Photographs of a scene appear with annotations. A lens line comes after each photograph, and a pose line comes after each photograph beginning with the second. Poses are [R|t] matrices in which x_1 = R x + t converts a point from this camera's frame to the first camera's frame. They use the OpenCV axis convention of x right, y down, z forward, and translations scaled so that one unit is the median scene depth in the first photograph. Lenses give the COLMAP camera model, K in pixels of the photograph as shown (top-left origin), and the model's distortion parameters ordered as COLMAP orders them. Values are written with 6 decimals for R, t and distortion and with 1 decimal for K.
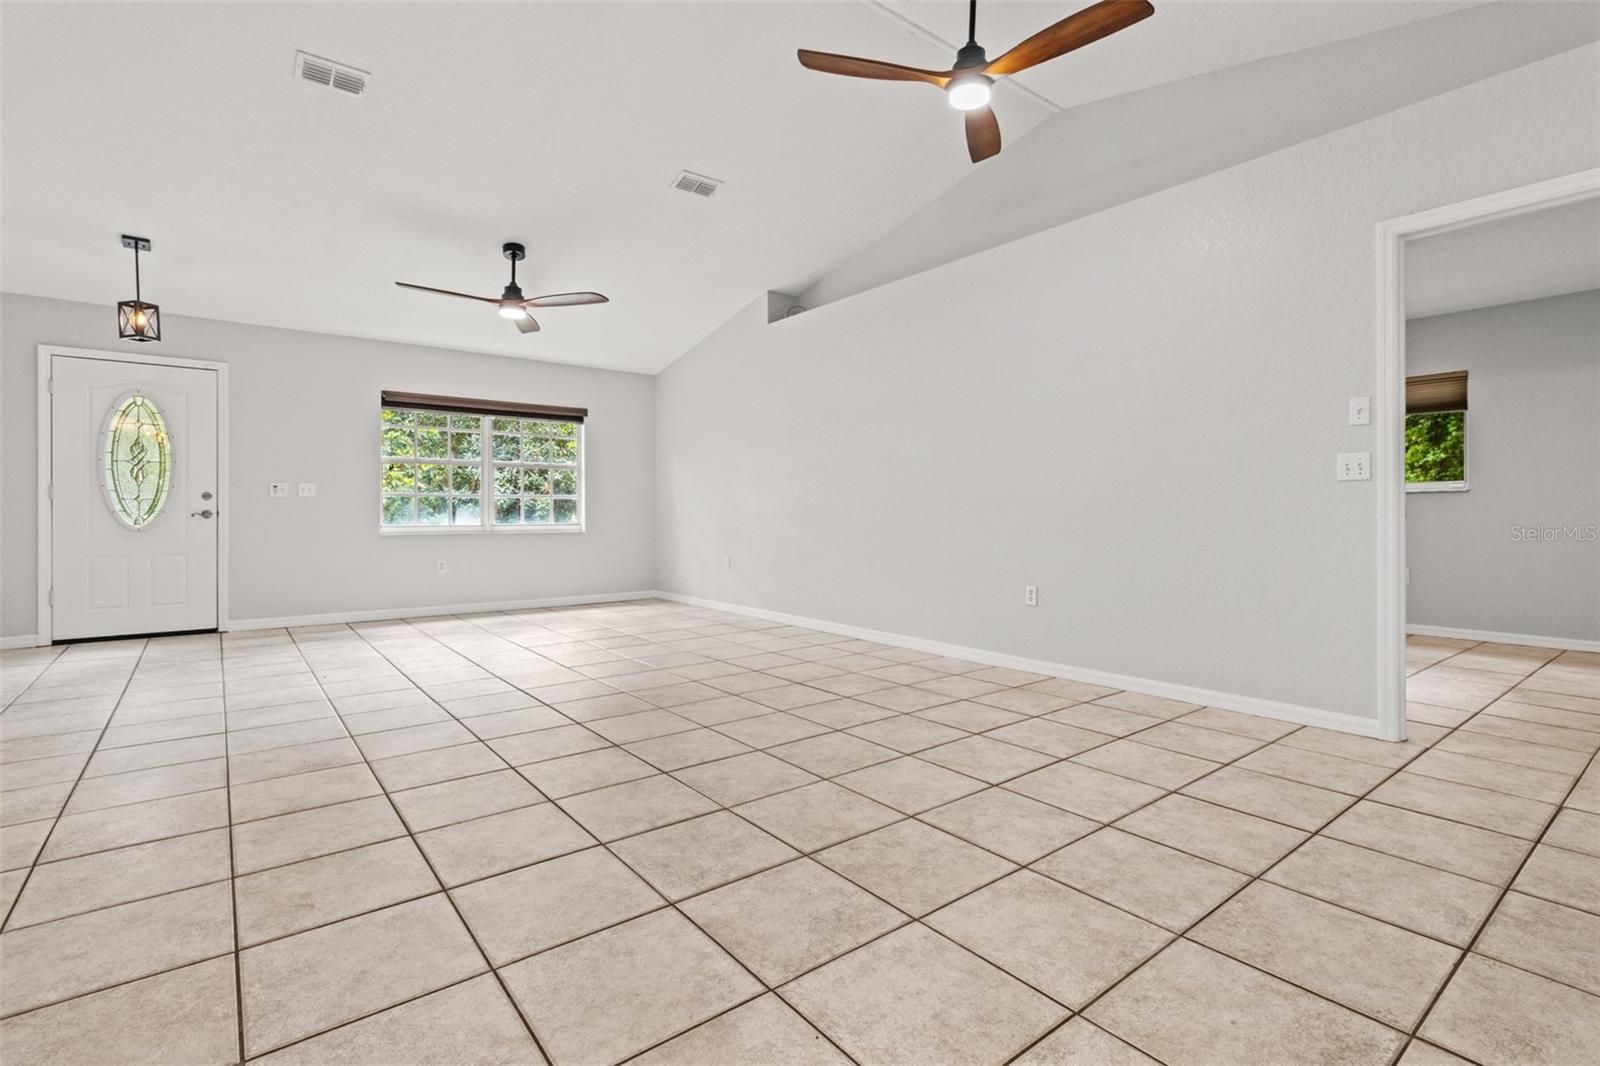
lens RADIAL K [[749.1, 0, 815.4], [0, 749.1, 512.9], [0, 0, 1]] dist [0.003321, 0.000357]
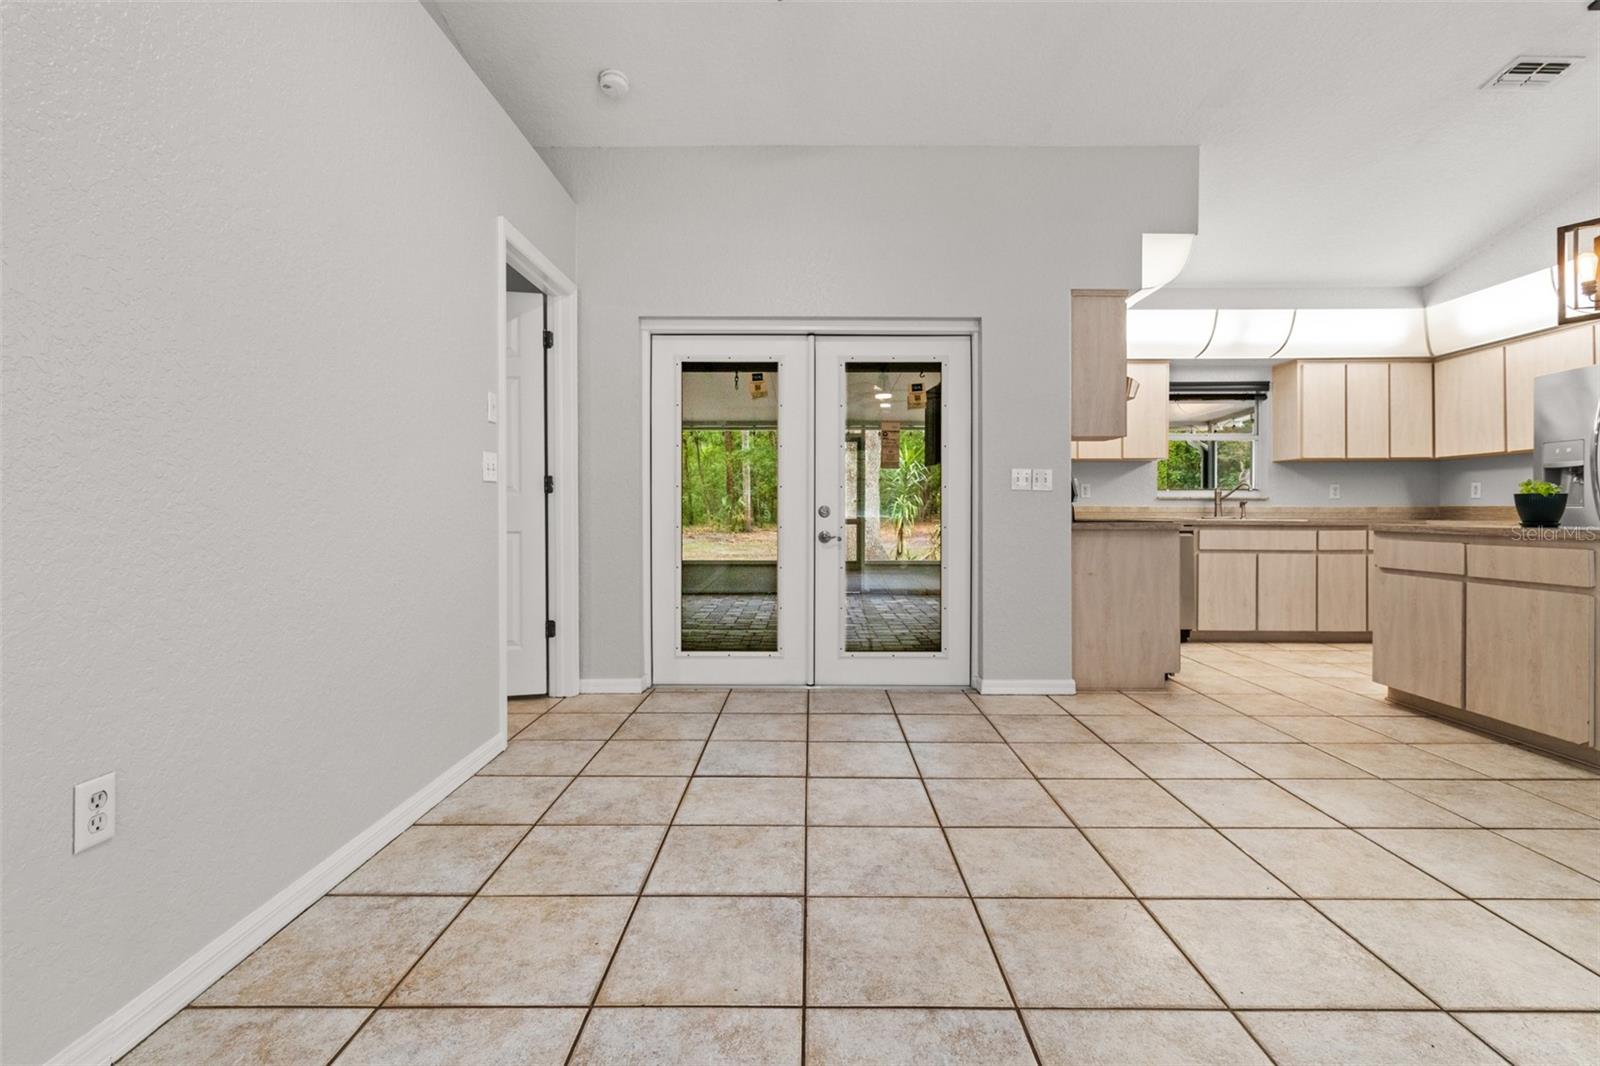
lens RADIAL K [[749.1, 0, 810.6], [0, 749.1, 512.3], [0, 0, 1]] dist [0.003321, 0.000357]
pose [[-0.780345, -0.002163, 0.625346, -0.154971], [0.001726, 0.999983, 0.005612, -0.010304], [-0.625347, 0.005459, -0.780327, 1.443950]]
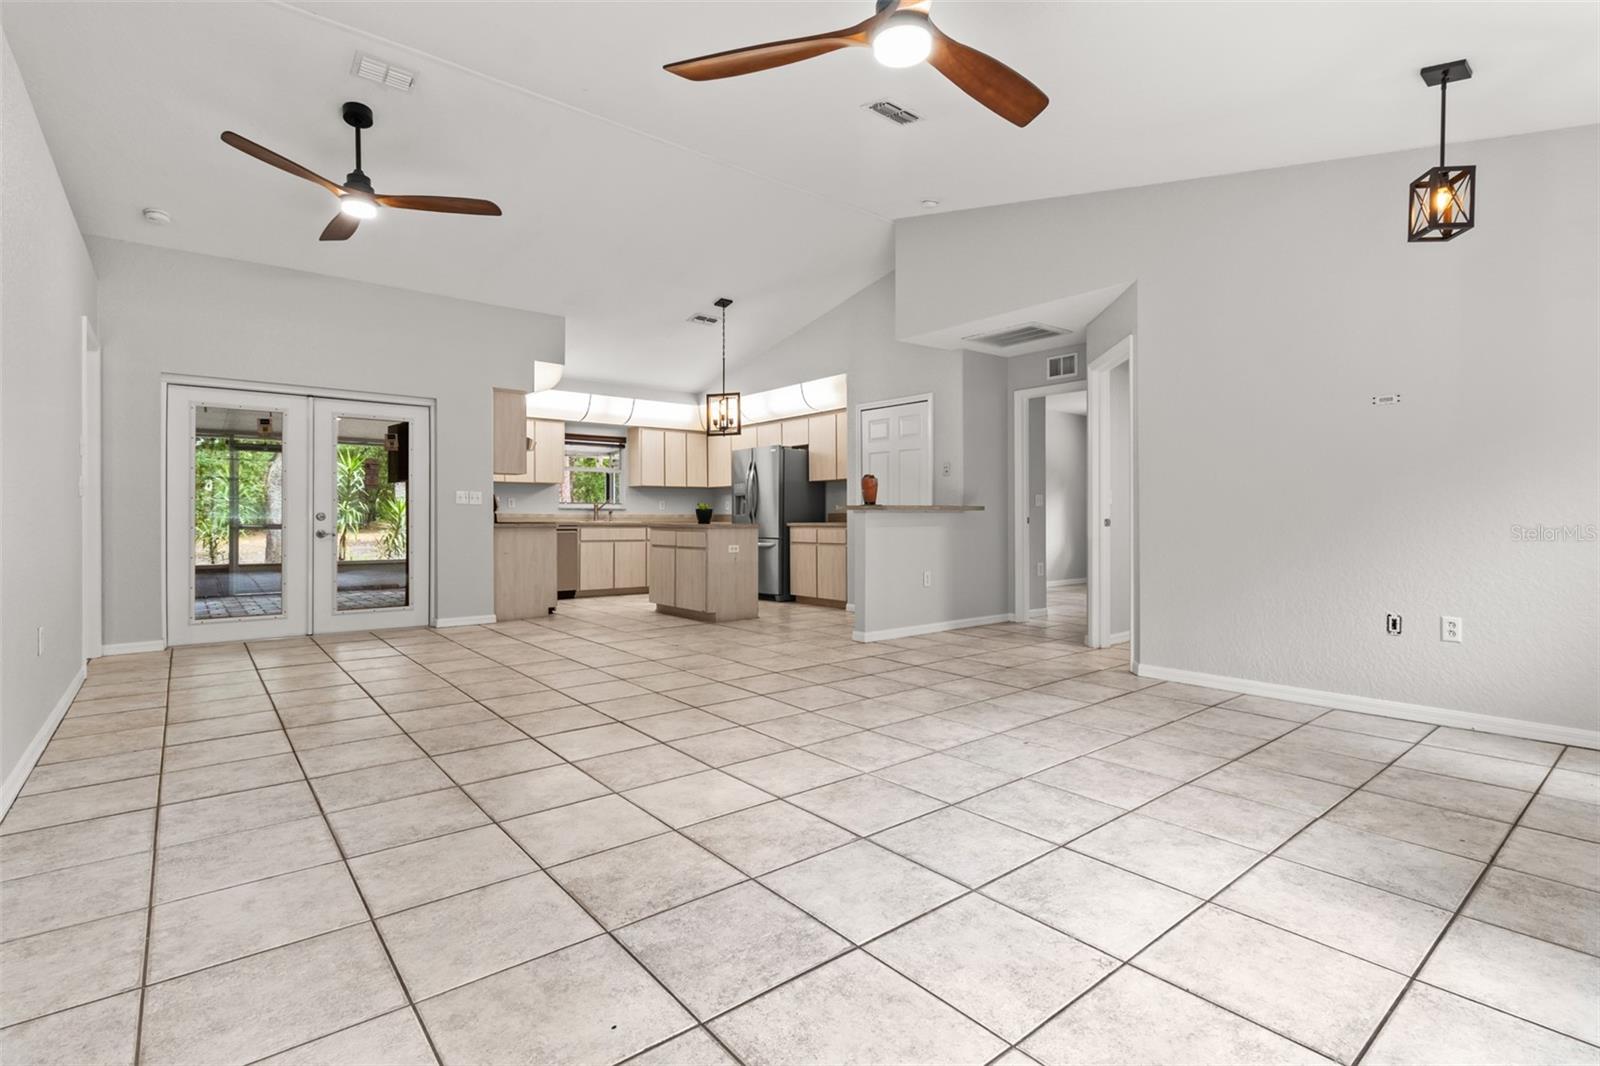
lens RADIAL K [[749.1, 0, 804.8], [0, 749.1, 518.7], [0, 0, 1]] dist [0.003321, 0.000357]
pose [[-0.999898, -0.001216, -0.014206, -0.566181], [-0.001298, 0.999983, 0.005738, -0.011612], [0.014199, 0.005756, -0.999883, 2.340343]]
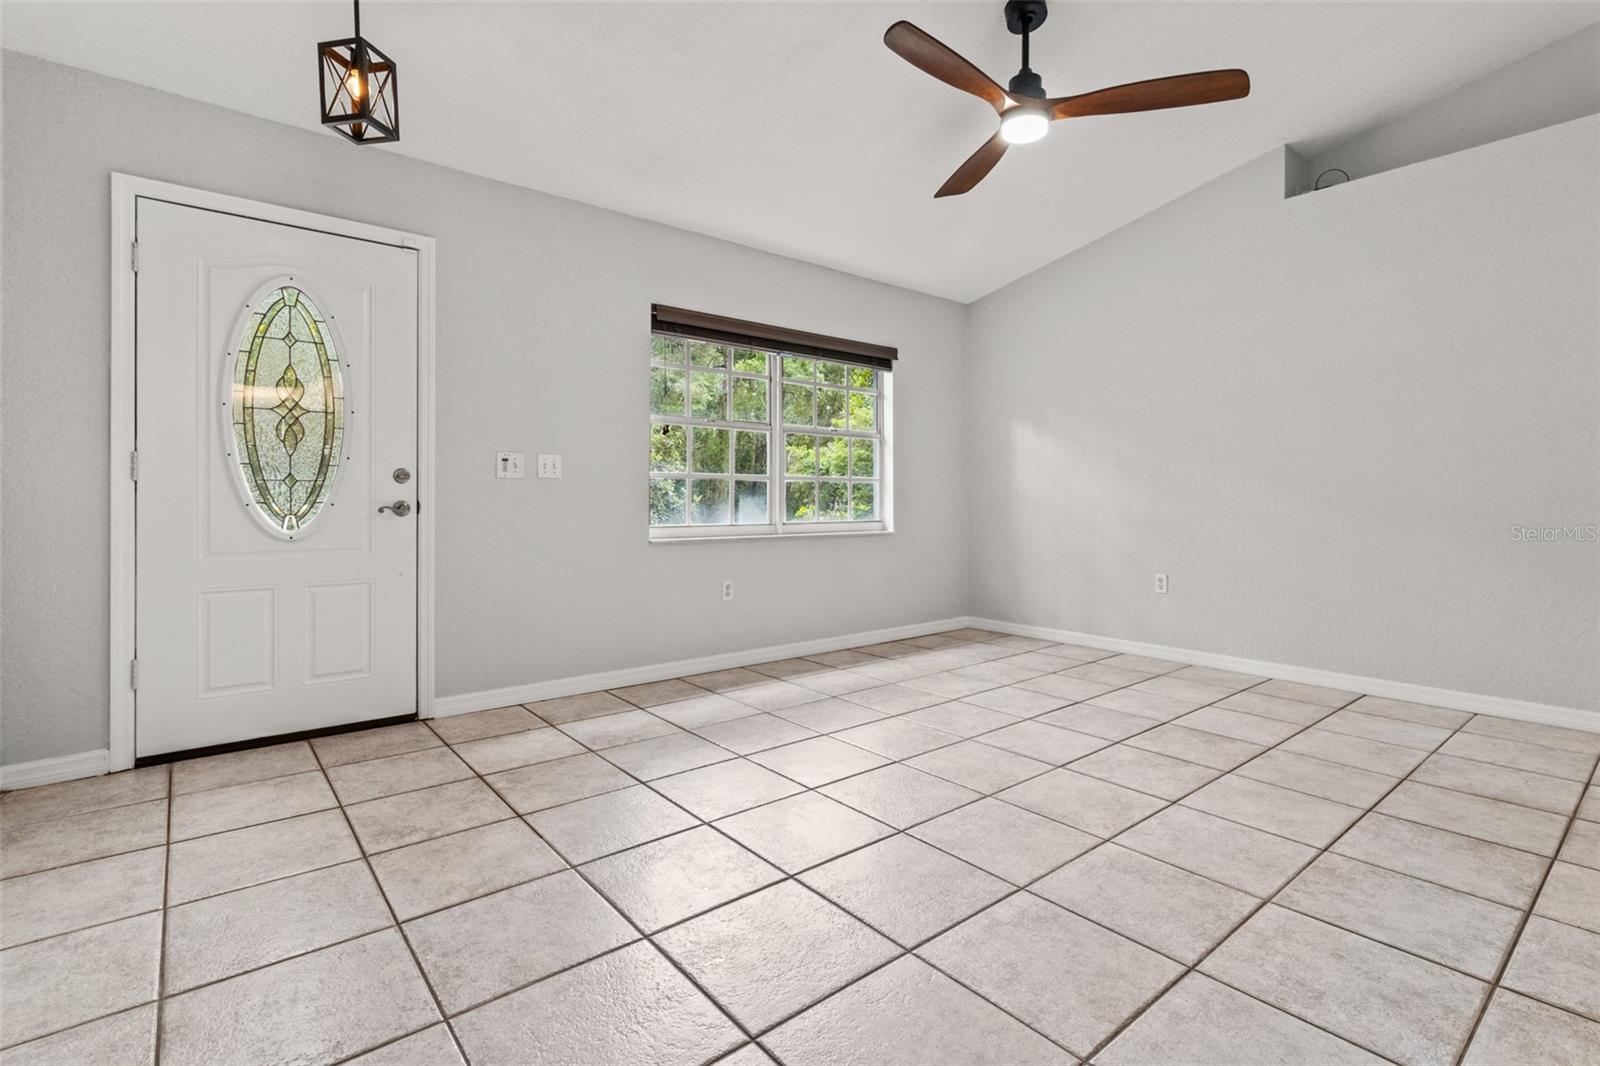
lens RADIAL K [[749.1, 0, 816.9], [0, 749.1, 497.7], [0, 0, 1]] dist [0.003321, 0.000357]
pose [[0.999809, 0.001408, 0.019501, -0.924384], [-0.001359, 0.999996, -0.002529, -0.009509], [-0.019505, 0.002502, 0.999807, 0.790684]]
